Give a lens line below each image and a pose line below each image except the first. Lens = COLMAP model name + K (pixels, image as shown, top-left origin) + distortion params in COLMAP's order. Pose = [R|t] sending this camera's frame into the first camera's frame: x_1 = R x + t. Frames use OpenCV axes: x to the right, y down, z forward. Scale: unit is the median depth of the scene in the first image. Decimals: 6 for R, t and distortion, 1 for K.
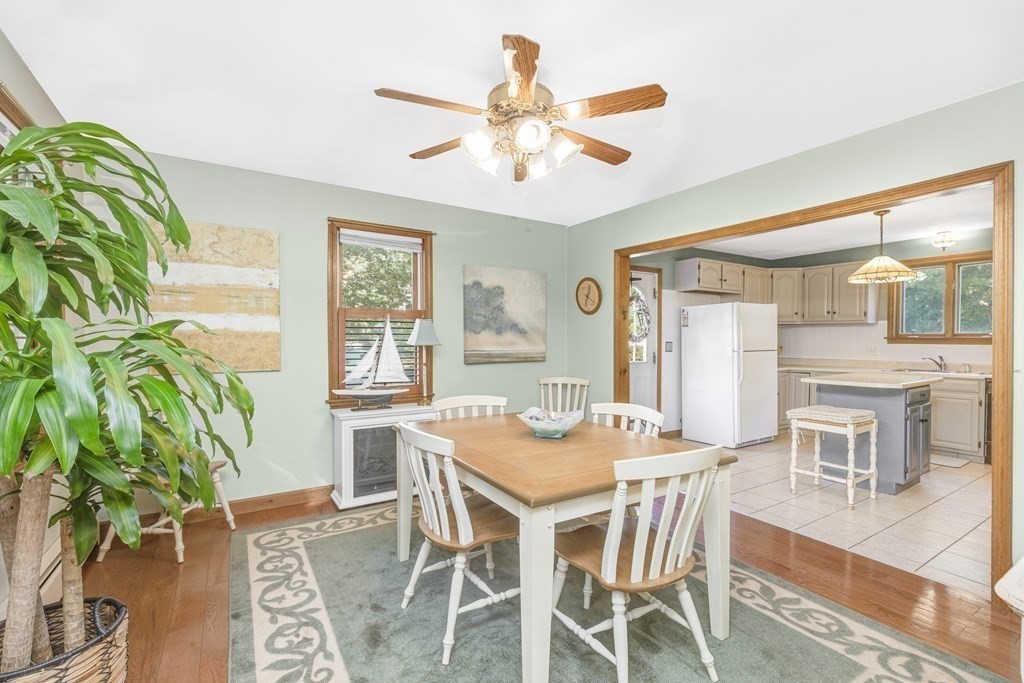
lens RADIAL K [[457.7, 0, 517.4], [0, 457.7, 347.7], [0, 0, 1]] dist [0.002823, -0.000345]
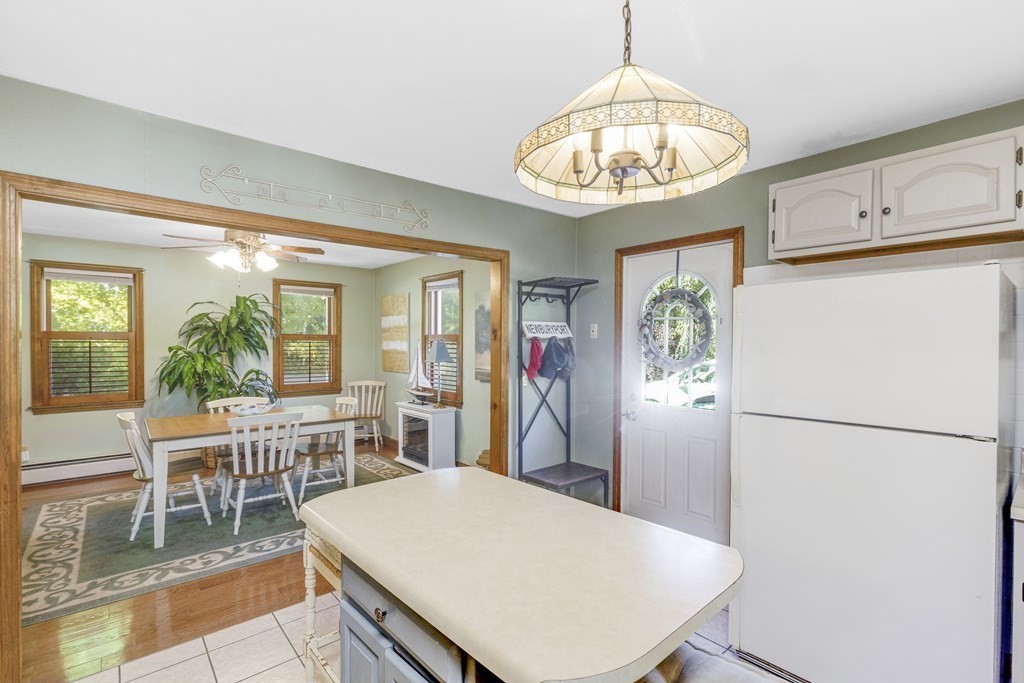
lens RADIAL K [[480.2, 0, 514.7], [0, 480.2, 345.7], [0, 0, 1]] dist [0.004292, -0.000670]
pose [[0.137032, 0.009112, -0.990525, 0.877581], [-0.019098, 0.999796, 0.006555, -0.048402], [0.990383, 0.018018, 0.137178, 0.760854]]
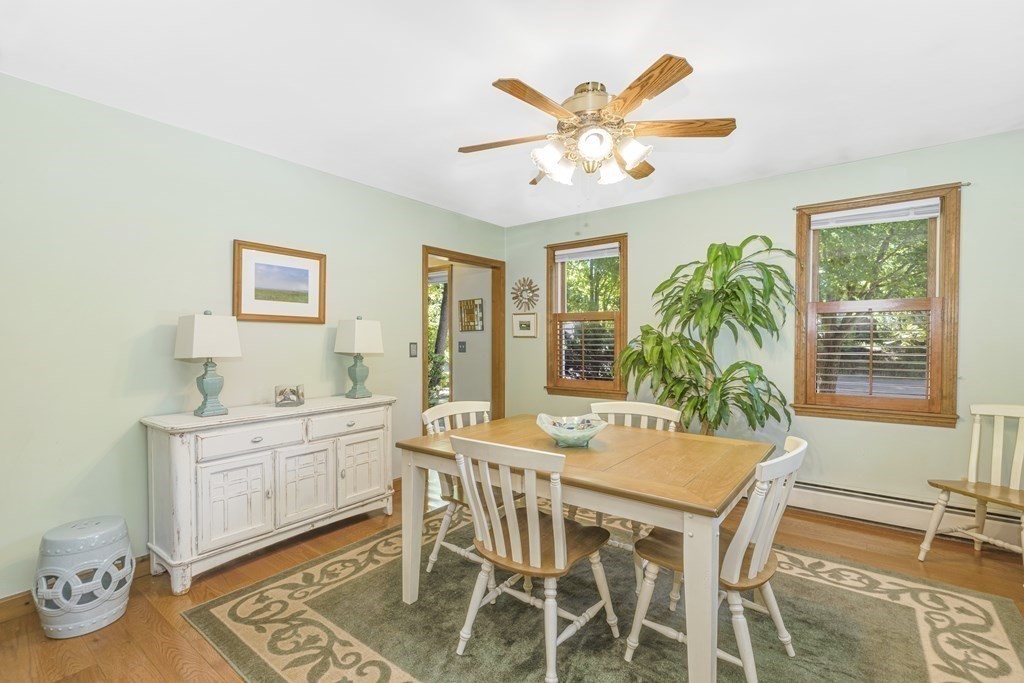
lens RADIAL K [[457.7, 0, 515.5], [0, 457.7, 346.5], [0, 0, 1]] dist [0.002823, -0.000345]
pose [[-0.936969, 0.004918, -0.349377, 0.222588], [-0.005129, 0.999600, 0.027825, -0.012608], [0.349374, 0.027863, -0.936569, 0.805660]]
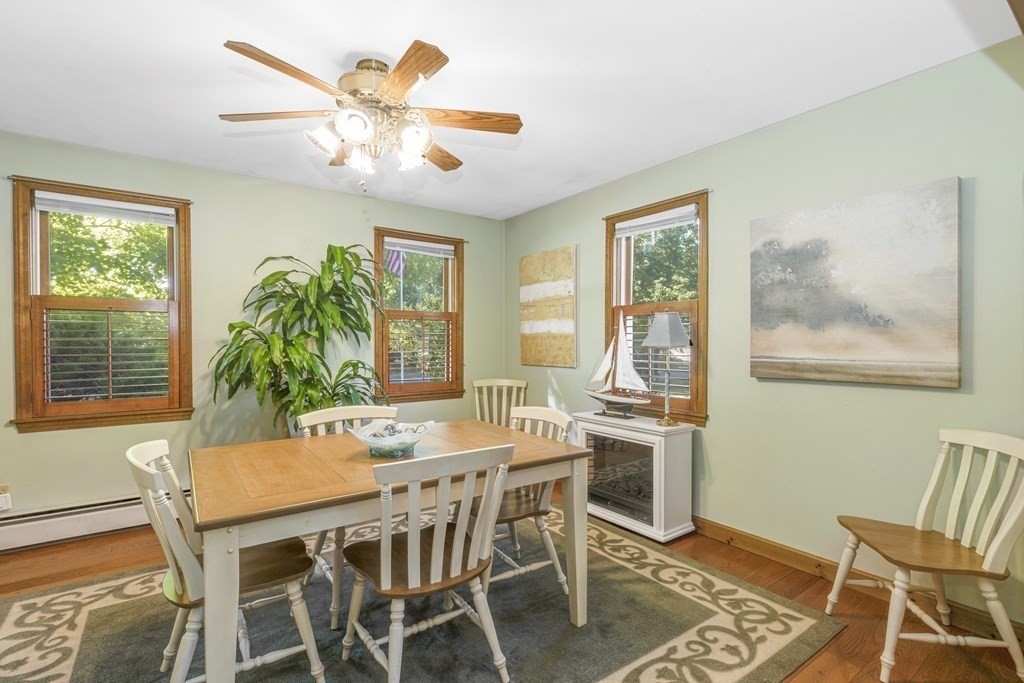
lens RADIAL K [[480.2, 0, 513.0], [0, 480.2, 345.6], [0, 0, 1]] dist [0.004292, -0.000670]
pose [[0.059756, 0.006979, -0.998189, 0.432491], [-0.015527, 0.999861, 0.006061, -0.005931], [0.998092, 0.015137, 0.059856, 0.515790]]
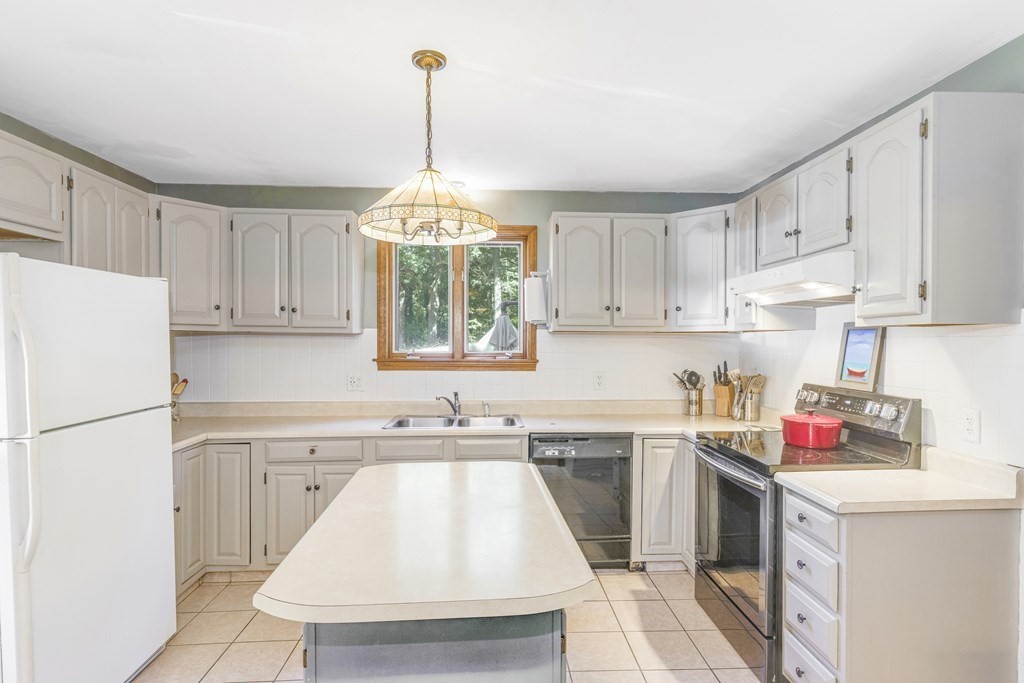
lens RADIAL K [[545.4, 0, 517.8], [0, 545.4, 347.3], [0, 0, 1]] dist [0.003650, -0.001145]
pose [[0.490242, -0.012138, 0.871502, 0.352005], [0.012608, 0.999897, 0.006833, -0.043905], [-0.871495, 0.007638, 0.490345, 0.590784]]
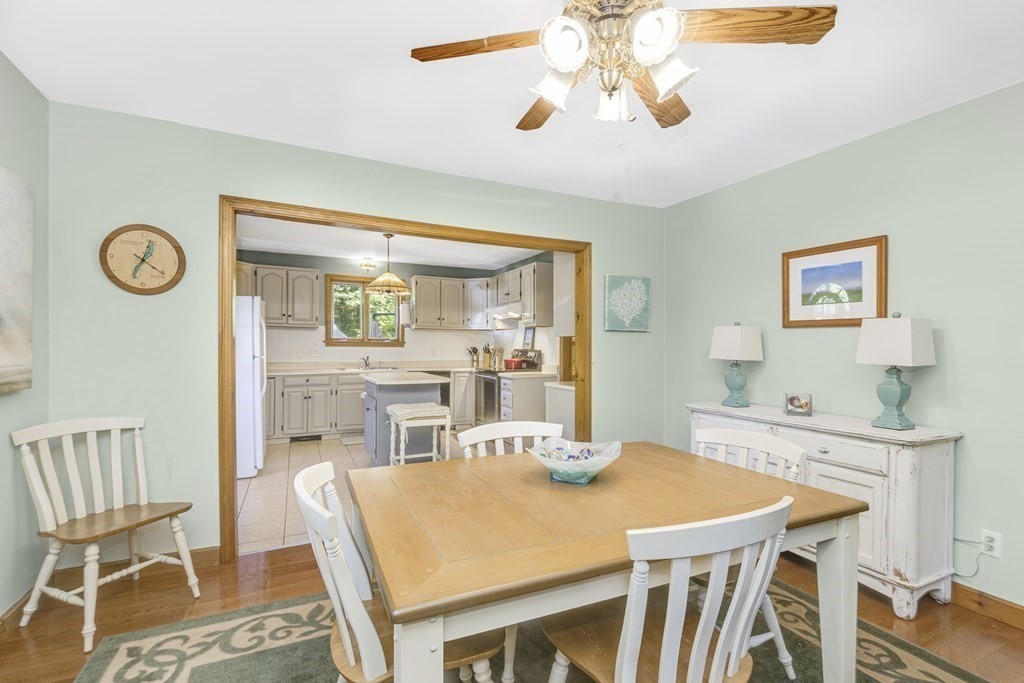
lens RADIAL K [[457.7, 0, 518.6], [0, 457.7, 354.8], [0, 0, 1]] dist [0.002823, -0.000345]
pose [[0.118404, -0.021831, 0.992726, -0.287304], [0.010262, 0.999732, 0.020762, -0.007633], [-0.992913, 0.007729, 0.118596, 0.442403]]
